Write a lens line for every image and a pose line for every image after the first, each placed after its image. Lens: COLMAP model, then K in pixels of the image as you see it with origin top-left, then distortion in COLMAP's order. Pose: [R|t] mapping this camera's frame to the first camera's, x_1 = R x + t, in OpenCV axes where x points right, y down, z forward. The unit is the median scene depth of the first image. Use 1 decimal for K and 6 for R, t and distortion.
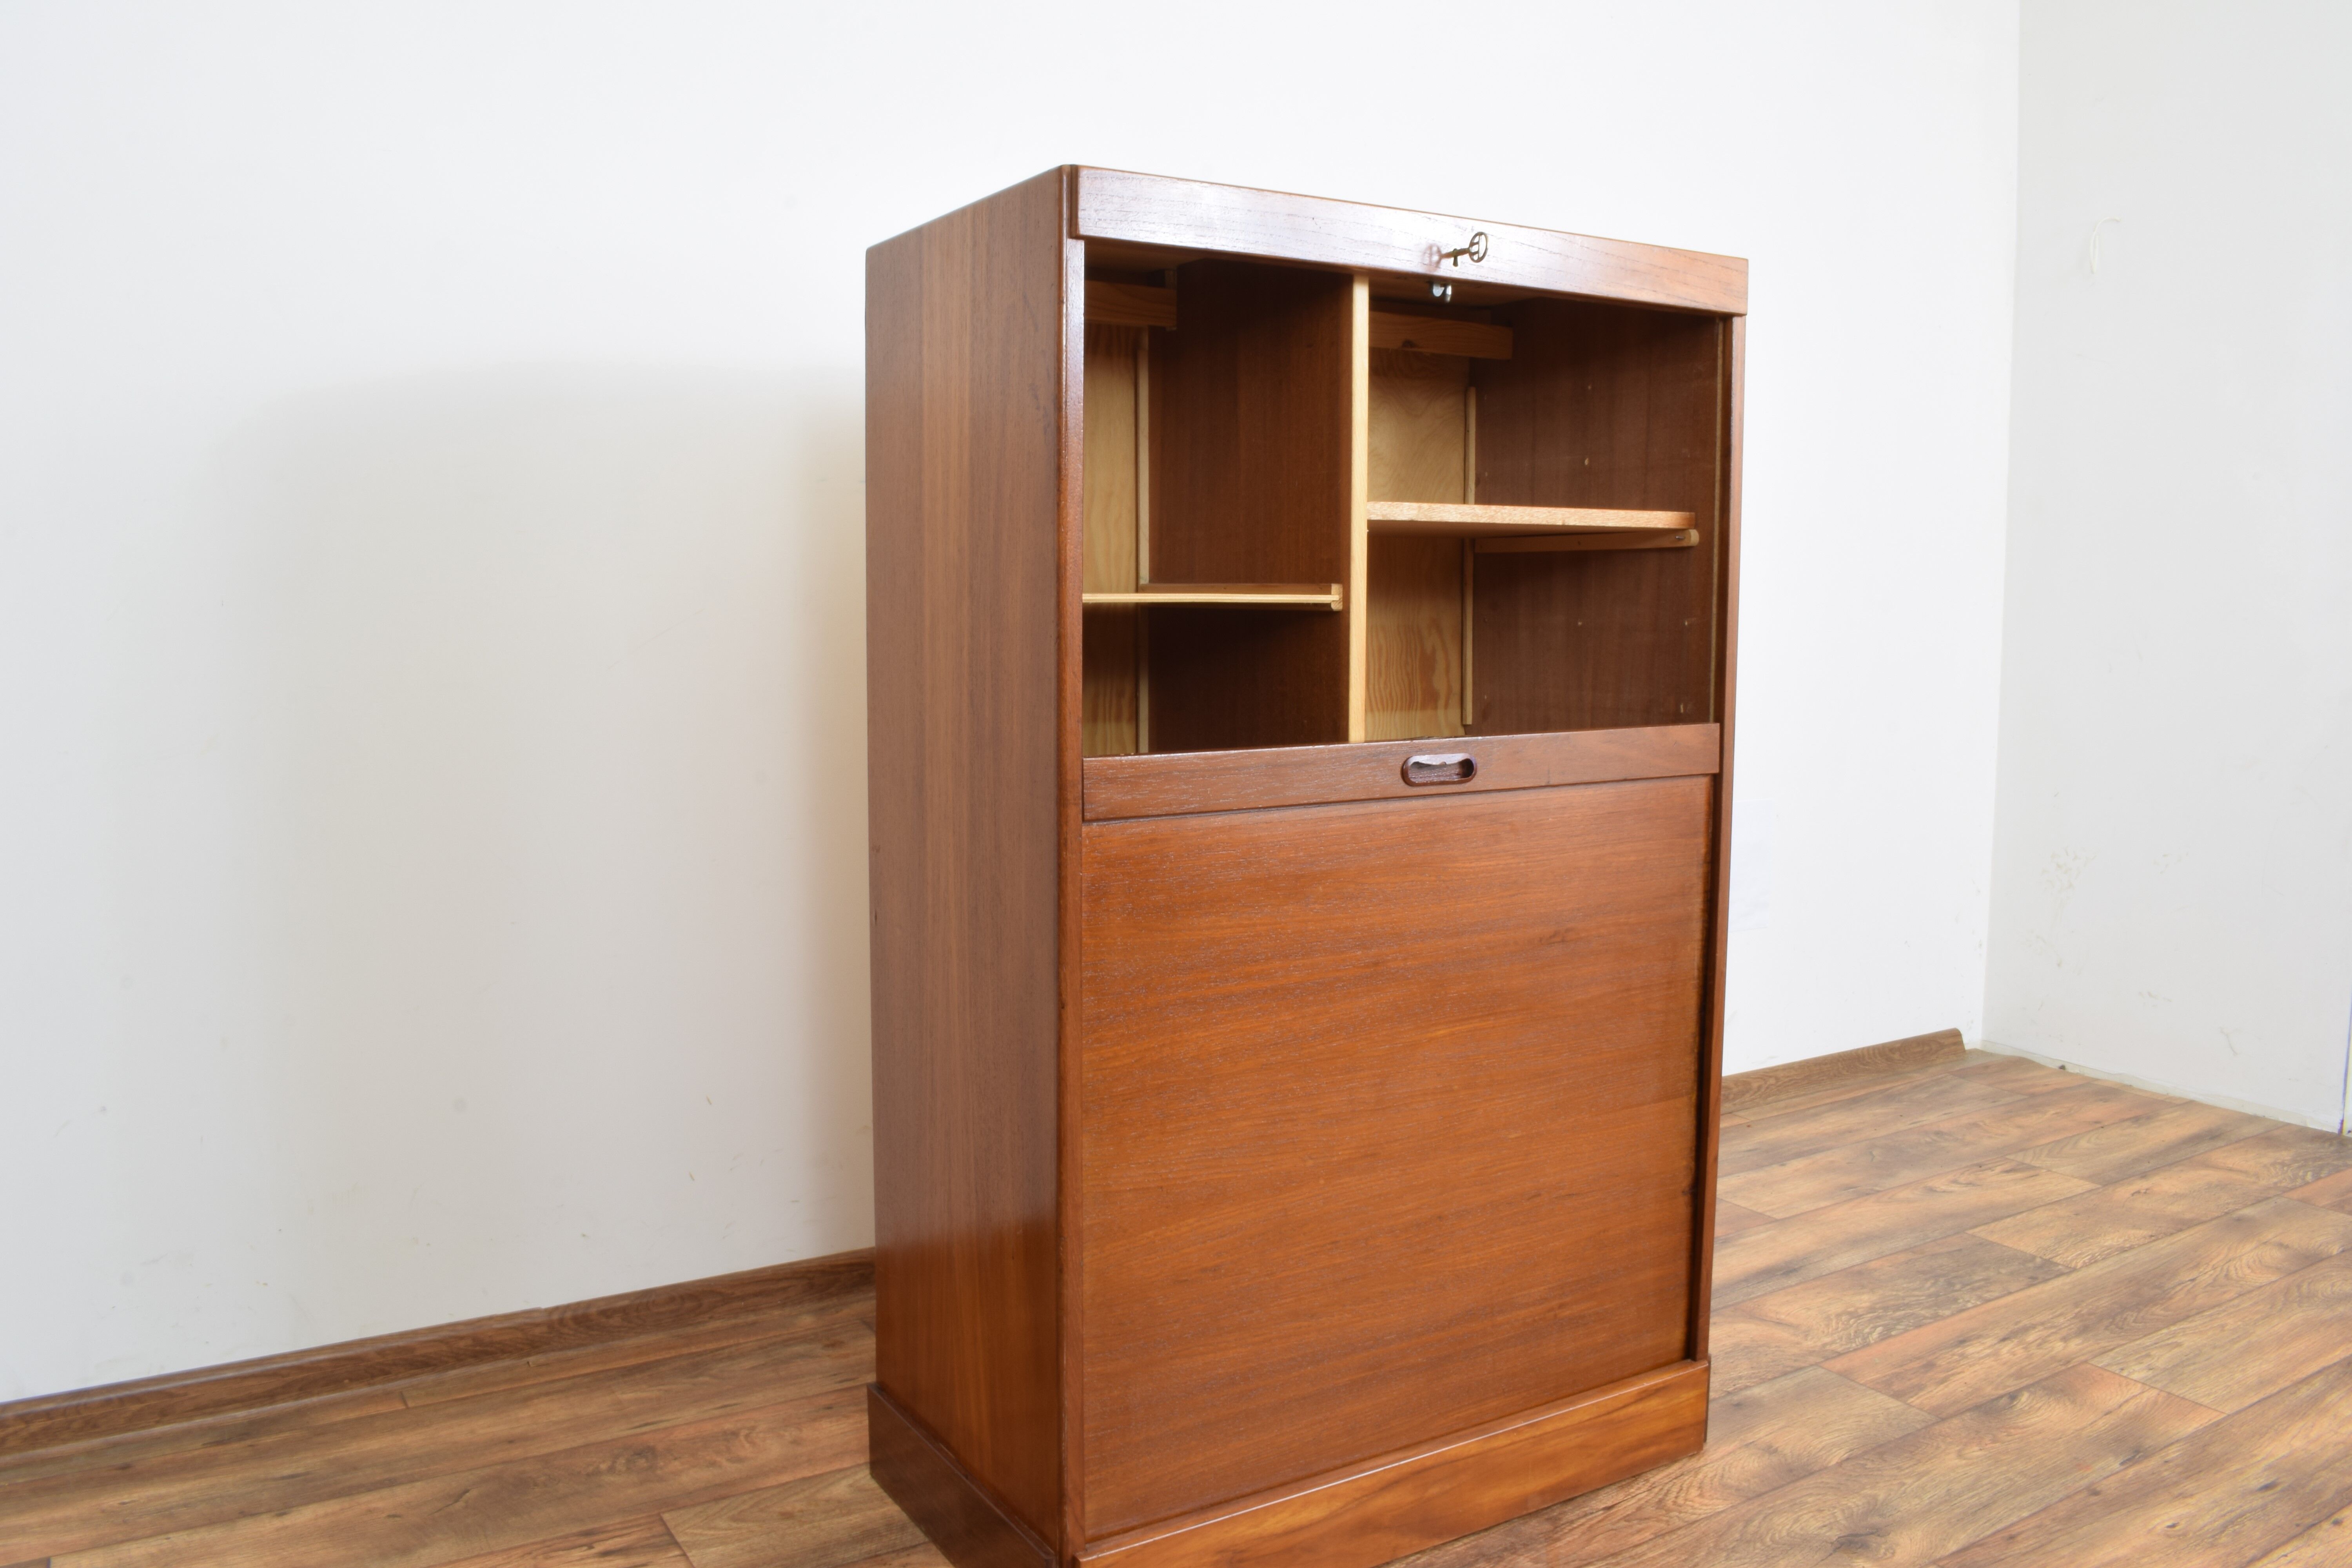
lens RADIAL K [[1828.4, 0, 1248.4], [0, 1828.4, 729.1], [0, 0, 1]] dist [-0.091756, 0.017760]
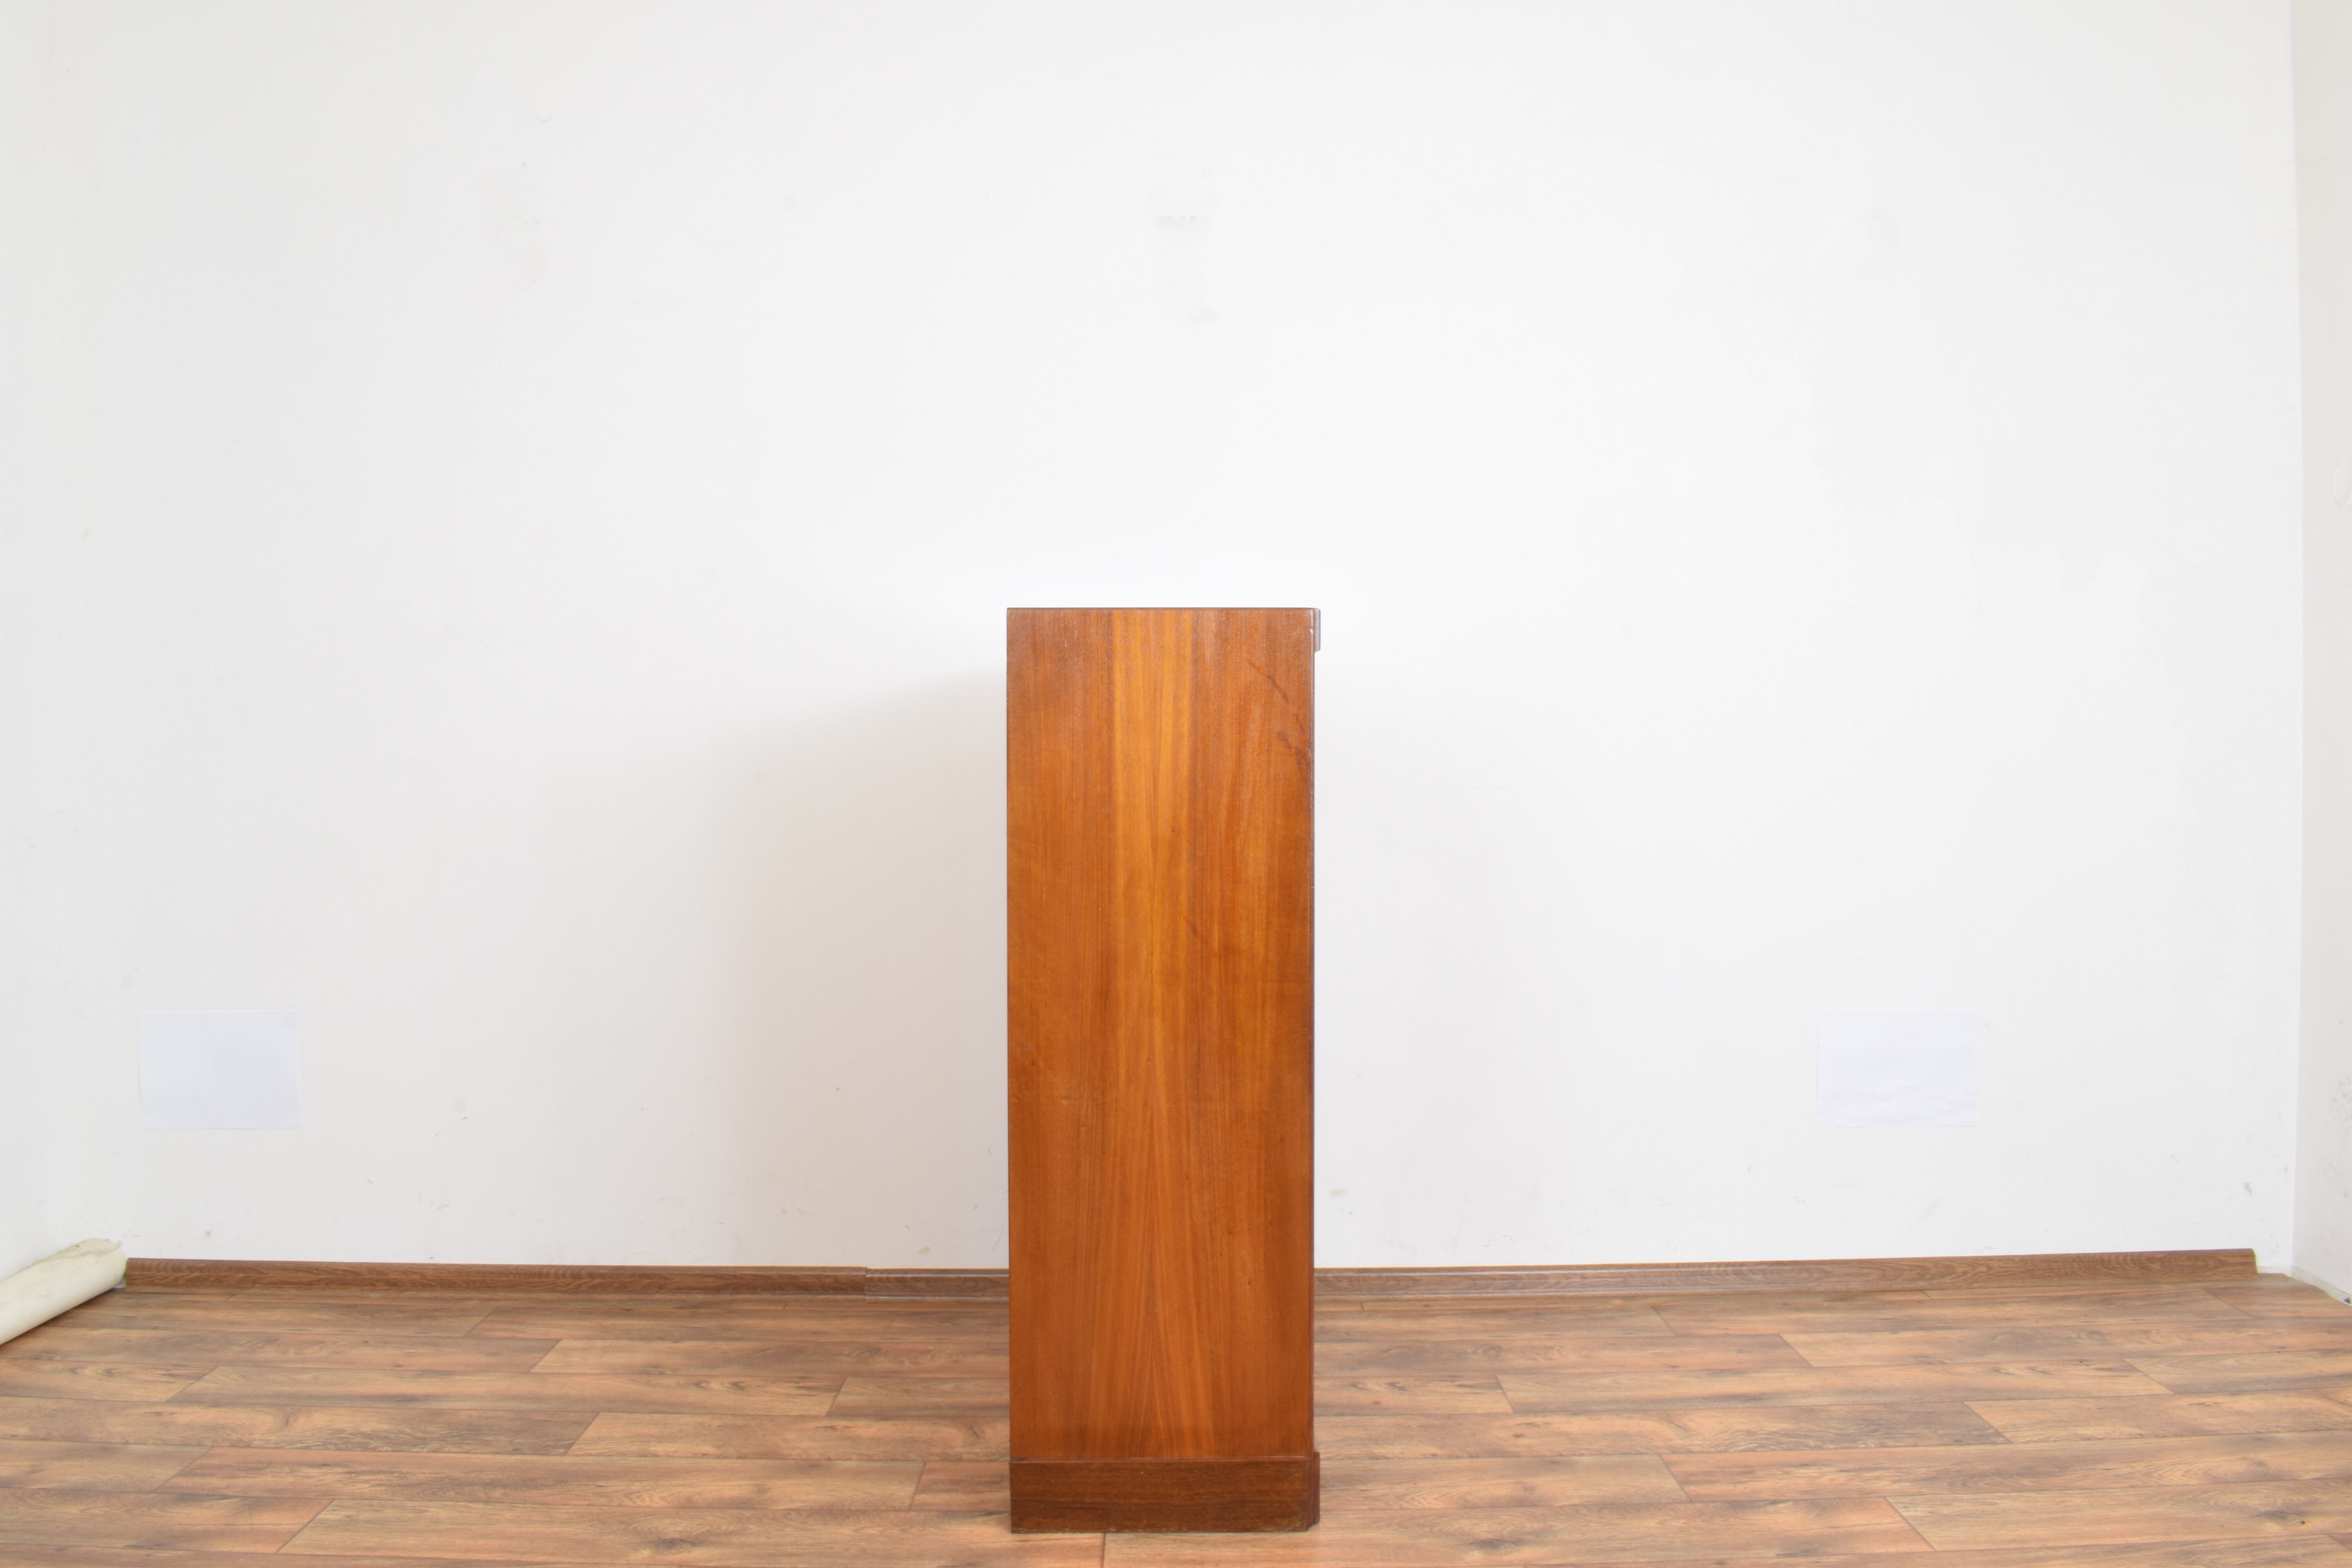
lens RADIAL K [[1828.4, 0, 1248.5], [0, 1828.4, 746.1], [0, 0, 1]] dist [-0.091756, 0.017760]
pose [[0.864430, -0.003964, -0.502738, 0.686935], [-0.036514, 0.996833, -0.070645, -0.041102], [0.501426, 0.079425, 0.861547, -0.265349]]
